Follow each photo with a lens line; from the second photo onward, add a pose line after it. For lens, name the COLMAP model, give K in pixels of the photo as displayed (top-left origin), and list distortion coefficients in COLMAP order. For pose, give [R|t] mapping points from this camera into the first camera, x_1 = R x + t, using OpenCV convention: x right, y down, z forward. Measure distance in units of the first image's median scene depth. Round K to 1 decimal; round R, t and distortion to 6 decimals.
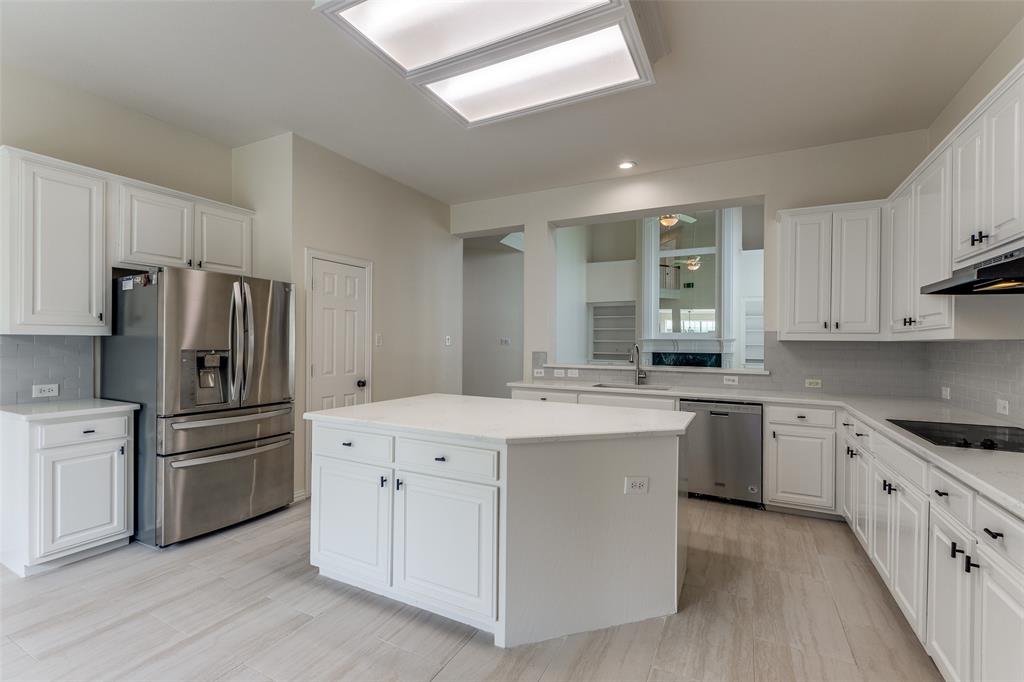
lens RADIAL K [[463.0, 0, 508.2], [0, 463.0, 344.1], [0, 0, 1]] dist [0.002176, -0.000779]
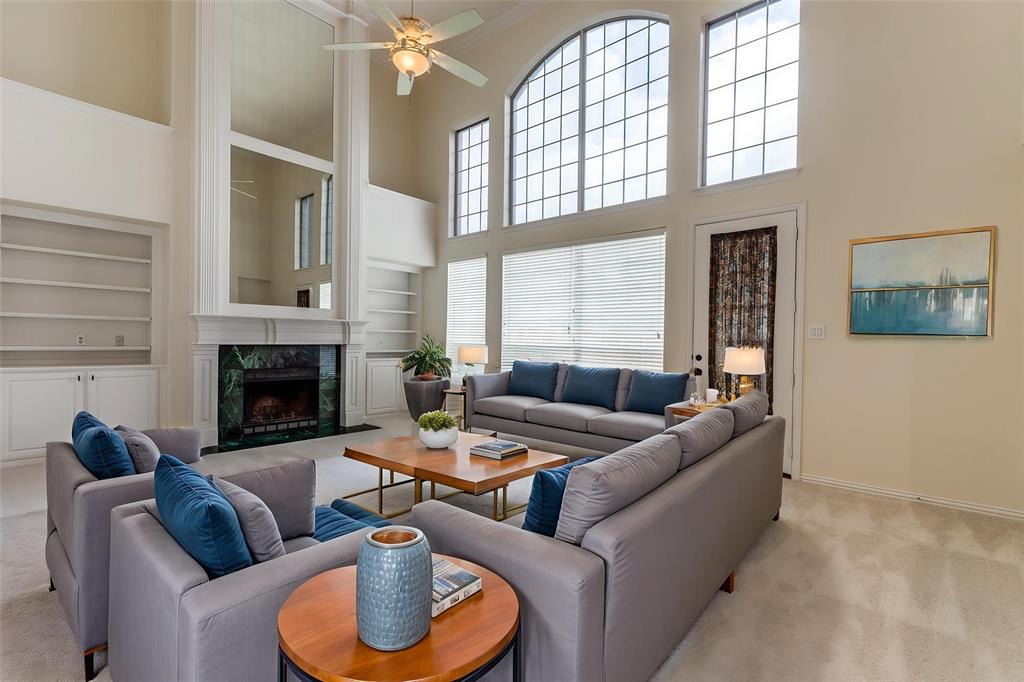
lens RADIAL K [[463.0, 0, 510.0], [0, 463.0, 344.6], [0, 0, 1]] dist [0.002176, -0.000779]
pose [[0.240889, -0.014540, 0.970444, -0.069892], [-0.010238, 0.999794, 0.017521, 0.007862], [-0.970499, -0.014156, 0.240691, 0.633640]]
